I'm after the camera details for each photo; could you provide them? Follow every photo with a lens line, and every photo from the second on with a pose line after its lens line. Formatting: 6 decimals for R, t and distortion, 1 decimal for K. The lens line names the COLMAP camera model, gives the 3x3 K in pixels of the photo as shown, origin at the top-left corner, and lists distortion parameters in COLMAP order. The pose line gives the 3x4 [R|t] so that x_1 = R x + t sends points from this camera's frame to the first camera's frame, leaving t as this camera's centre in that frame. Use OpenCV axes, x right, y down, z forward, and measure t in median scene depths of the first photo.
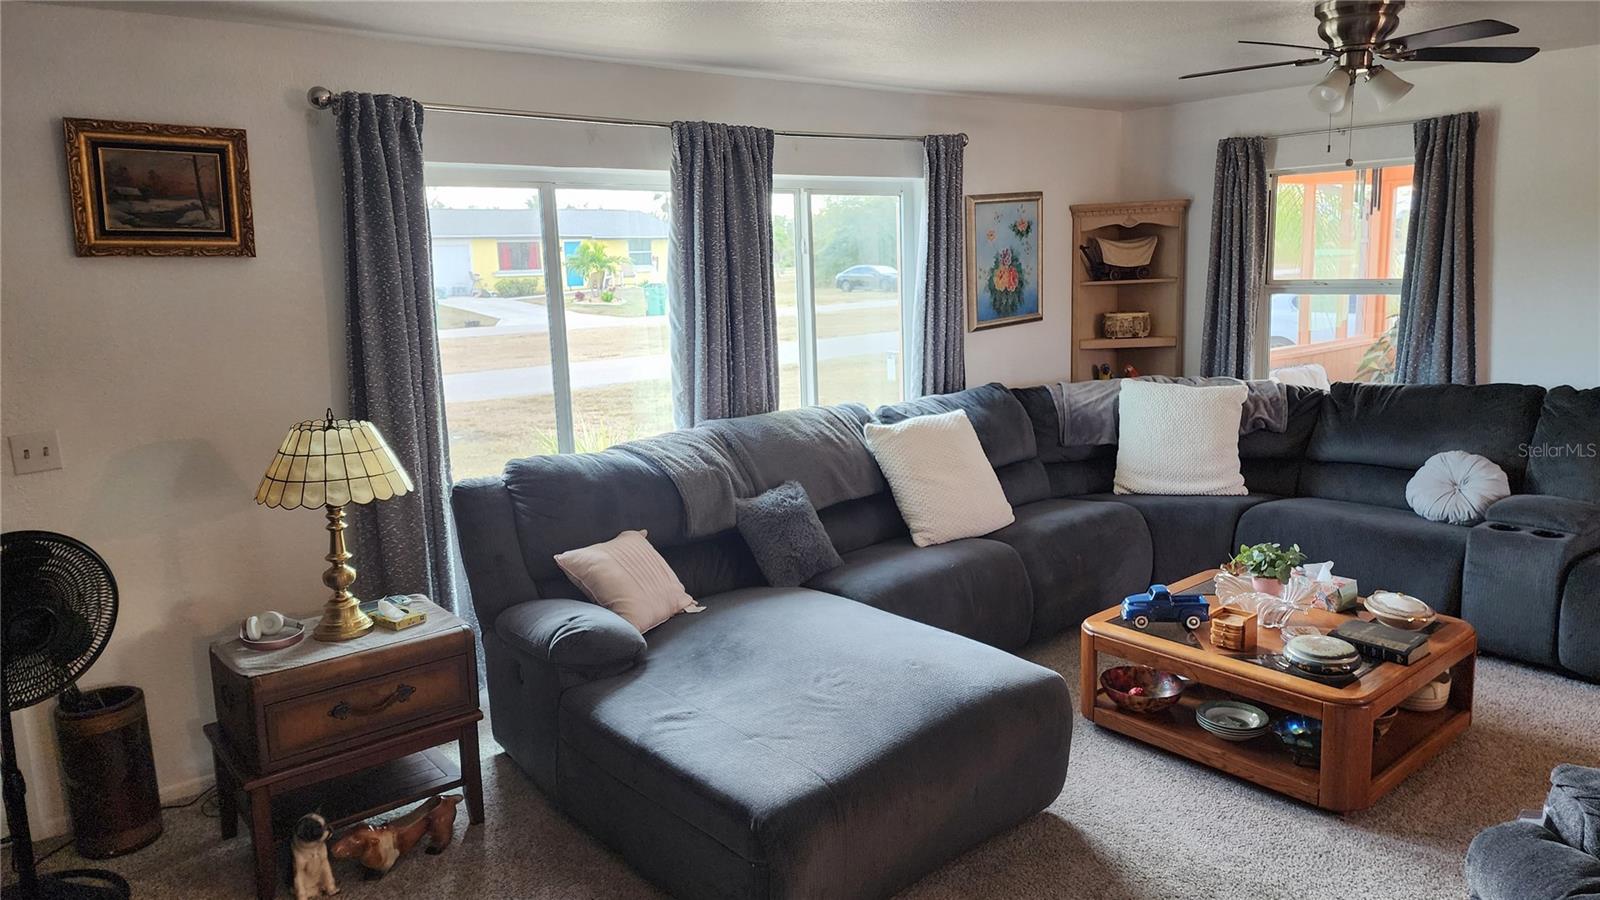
lens RADIAL K [[1064.9, 0, 800.0], [0, 1064.9, 439.4], [0, 0, 1]] dist [0.078275, -0.069062]
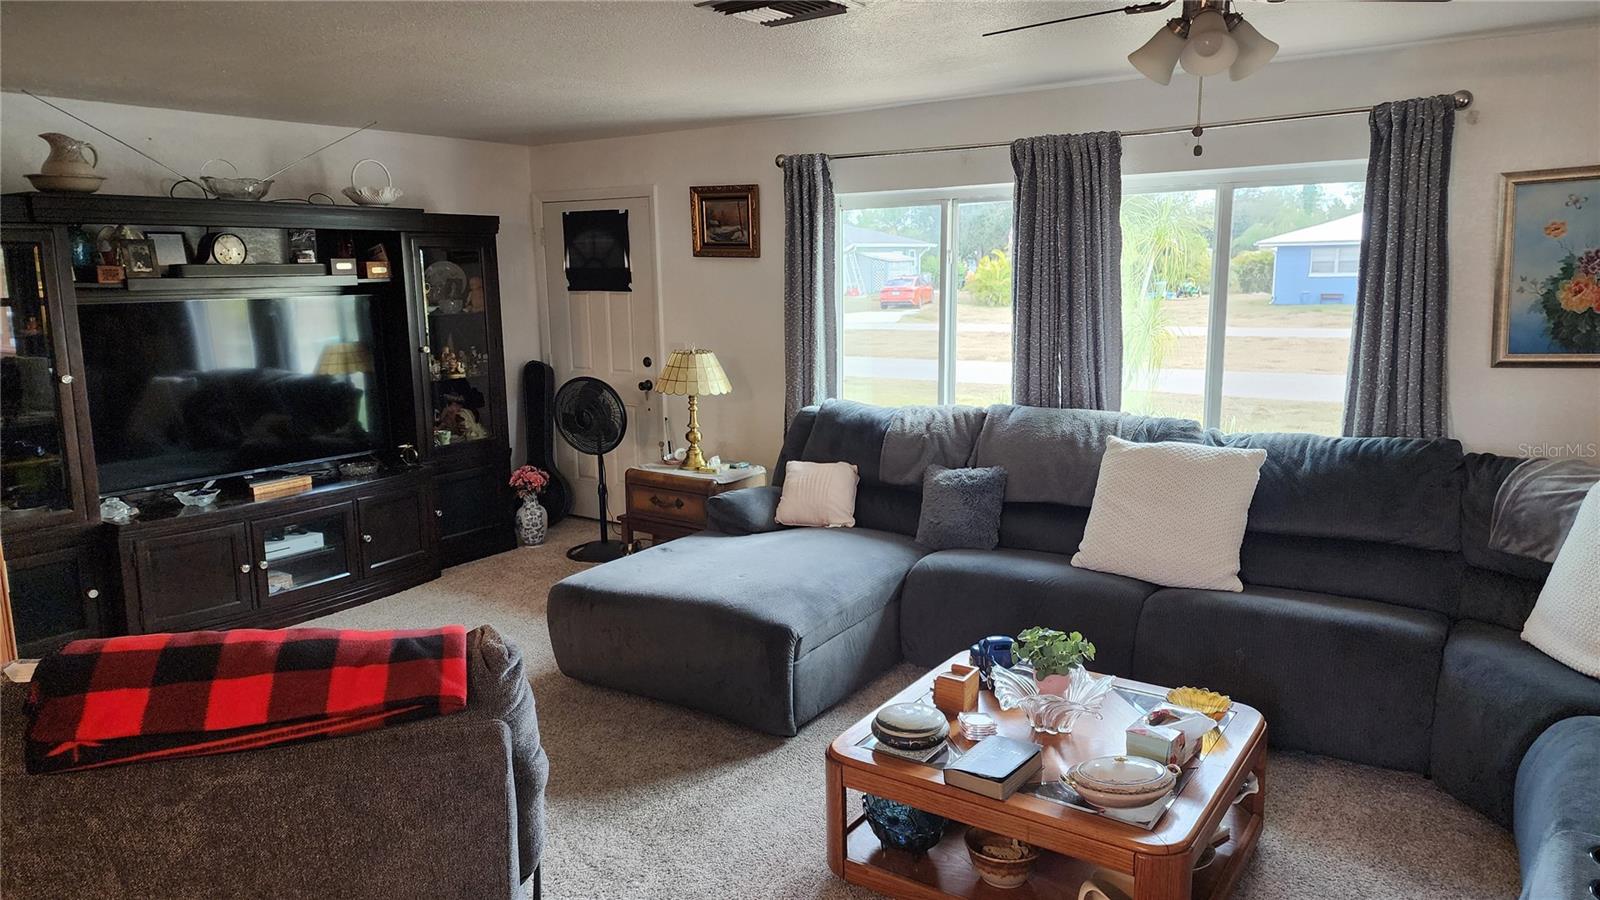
lens RADIAL K [[1064.9, 0, 815.3], [0, 1064.9, 460.1], [0, 0, 1]] dist [0.078275, -0.069062]
pose [[0.258160, 0.190057, -0.947223, 0.860151], [-0.166323, 0.974563, 0.150212, -0.088274], [0.951678, 0.118767, 0.283204, 0.454520]]
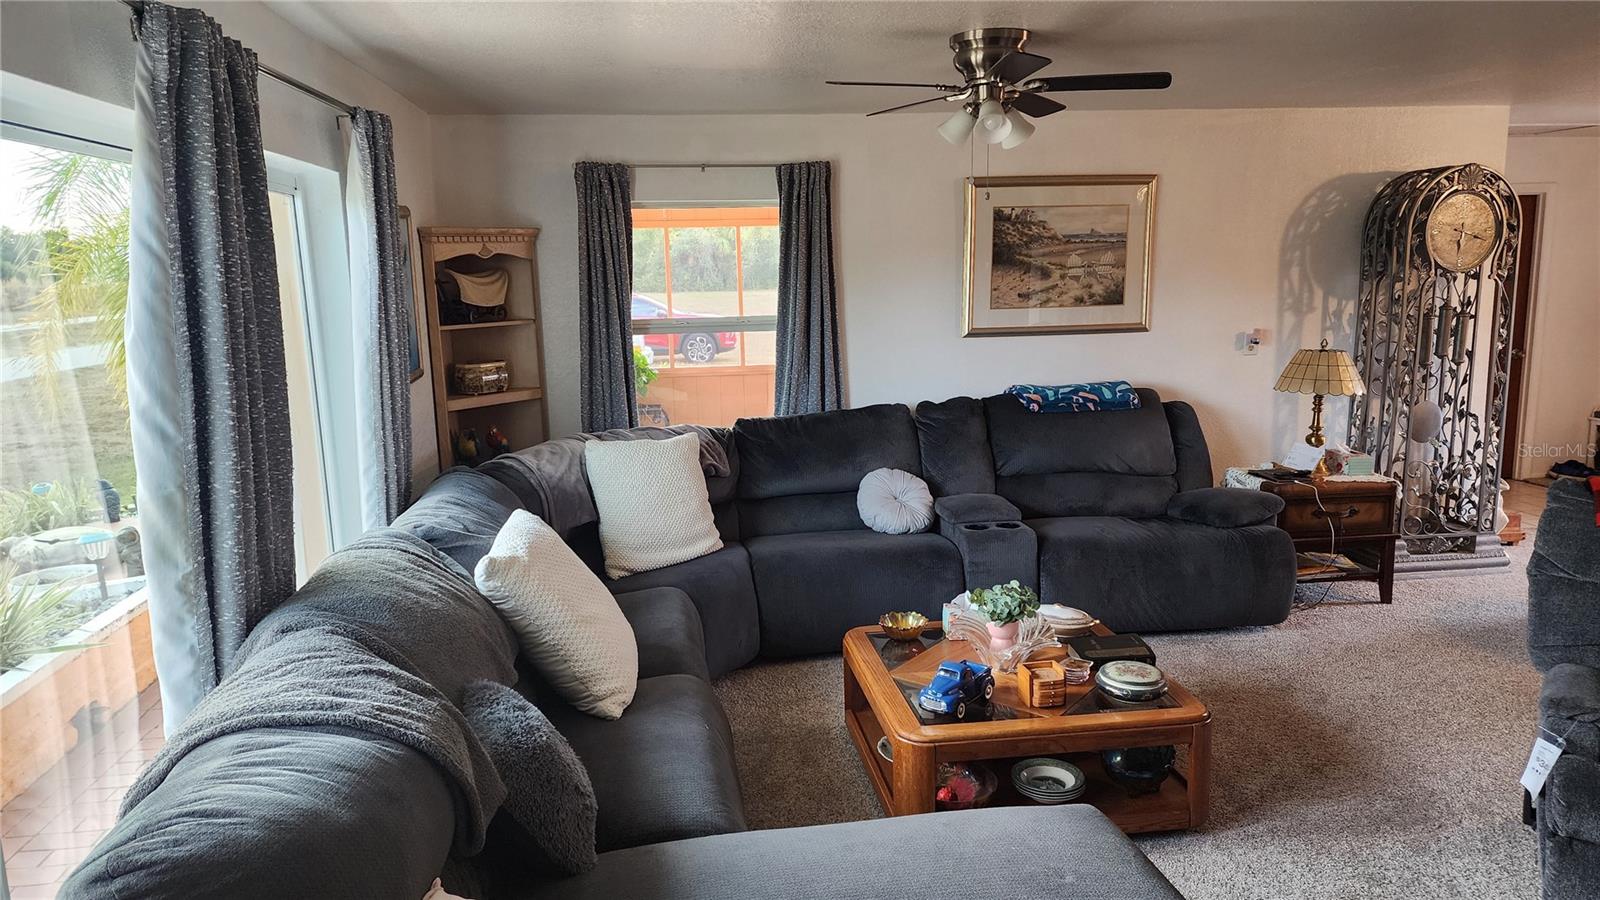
lens RADIAL K [[1064.9, 0, 798.9], [0, 1064.9, 444.0], [0, 0, 1]] dist [0.078275, -0.069062]
pose [[0.529696, -0.120594, 0.839571, -0.345374], [0.152143, 0.987296, 0.045824, -0.077260], [-0.834431, 0.103462, 0.541314, 0.487210]]
